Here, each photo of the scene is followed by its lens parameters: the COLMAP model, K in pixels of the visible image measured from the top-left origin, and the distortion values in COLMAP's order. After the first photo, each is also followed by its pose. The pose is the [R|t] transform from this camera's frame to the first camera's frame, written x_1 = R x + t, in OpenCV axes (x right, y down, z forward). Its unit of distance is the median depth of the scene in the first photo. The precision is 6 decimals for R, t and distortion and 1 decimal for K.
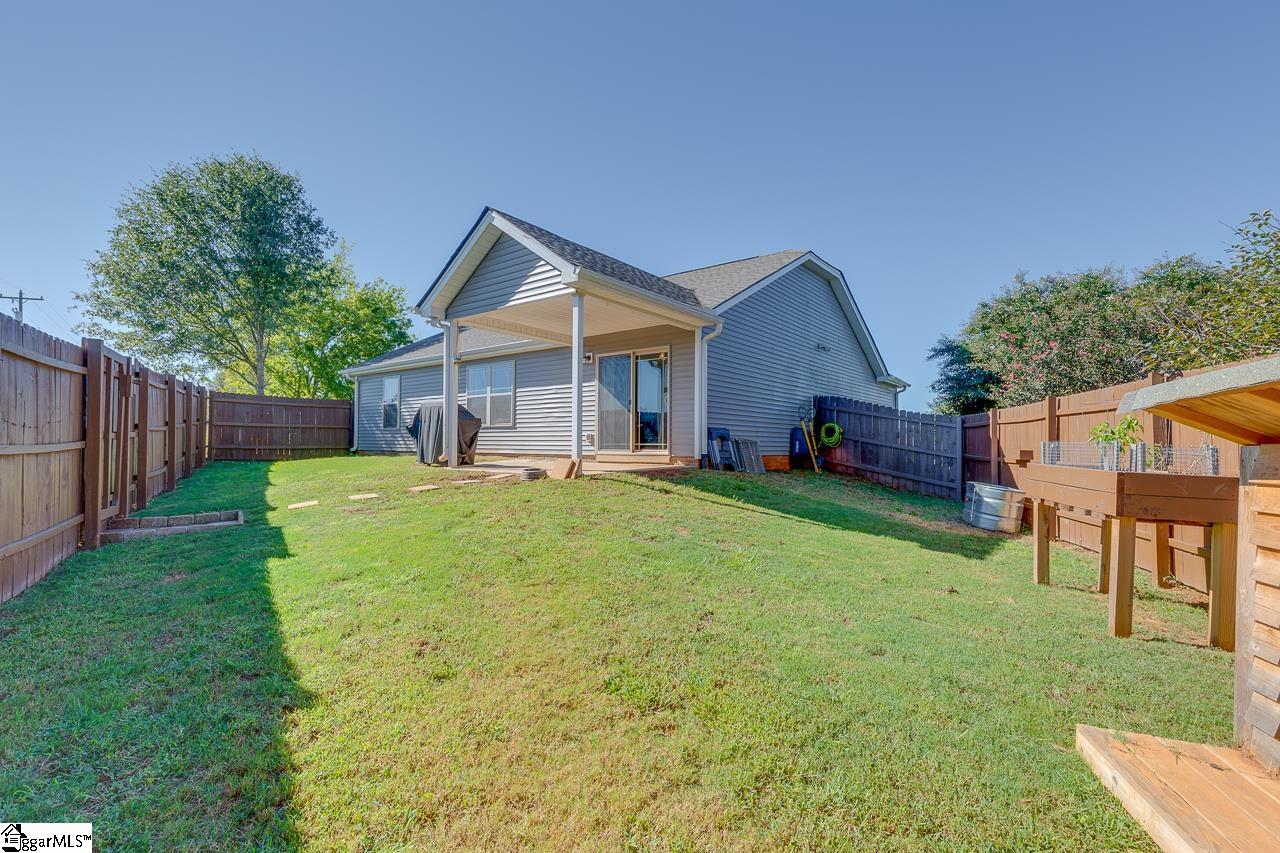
lens RADIAL K [[577.6, 0, 640.0], [0, 577.6, 426.5], [0, 0, 1]] dist [0.000314, -0.000006]
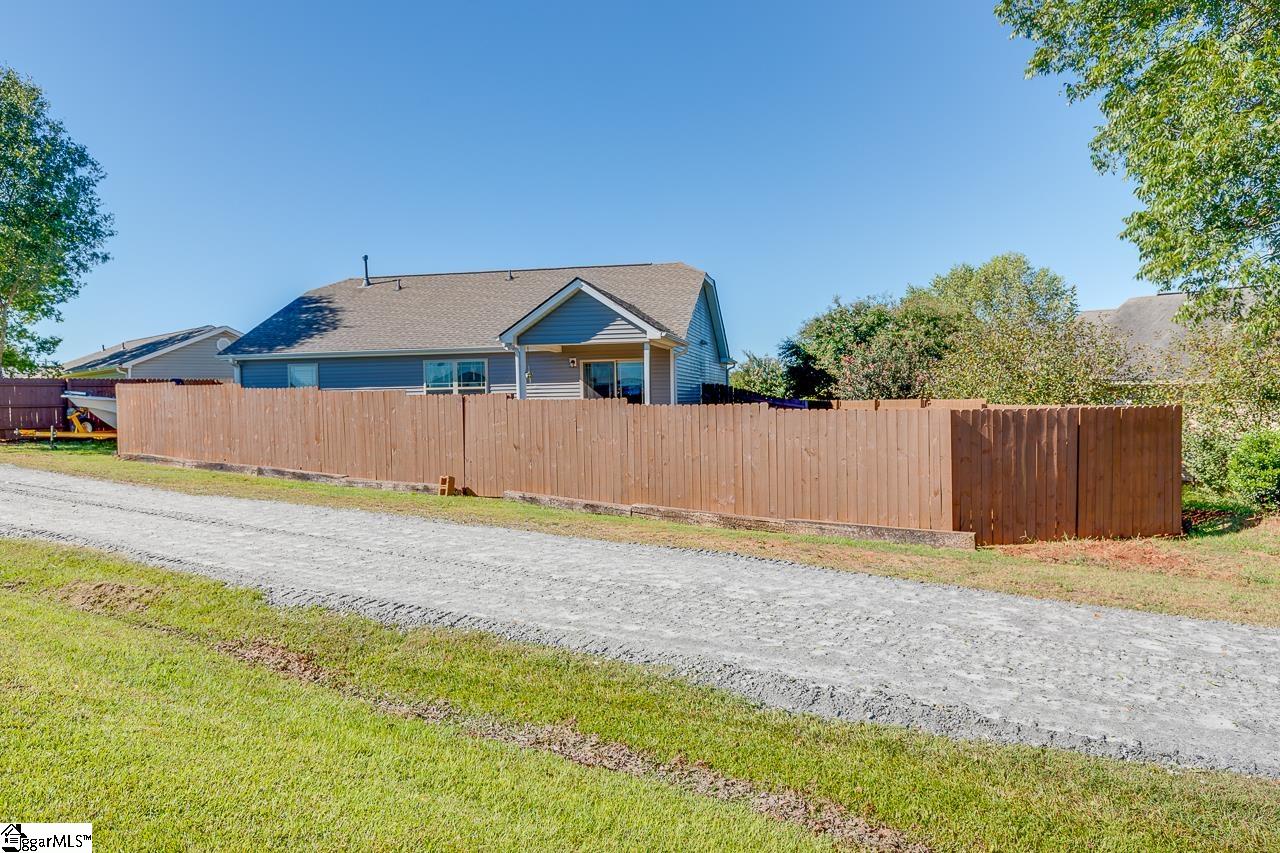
lens RADIAL K [[875.6, 0, 640.0], [0, 875.6, 426.5], [0, 0, 1]] dist [0.002429, 0.000460]
pose [[0.895929, -0.037597, 0.442603, -0.816790], [0.009807, 0.997843, 0.064910, -0.101843], [-0.444089, -0.053814, 0.894365, -0.803024]]
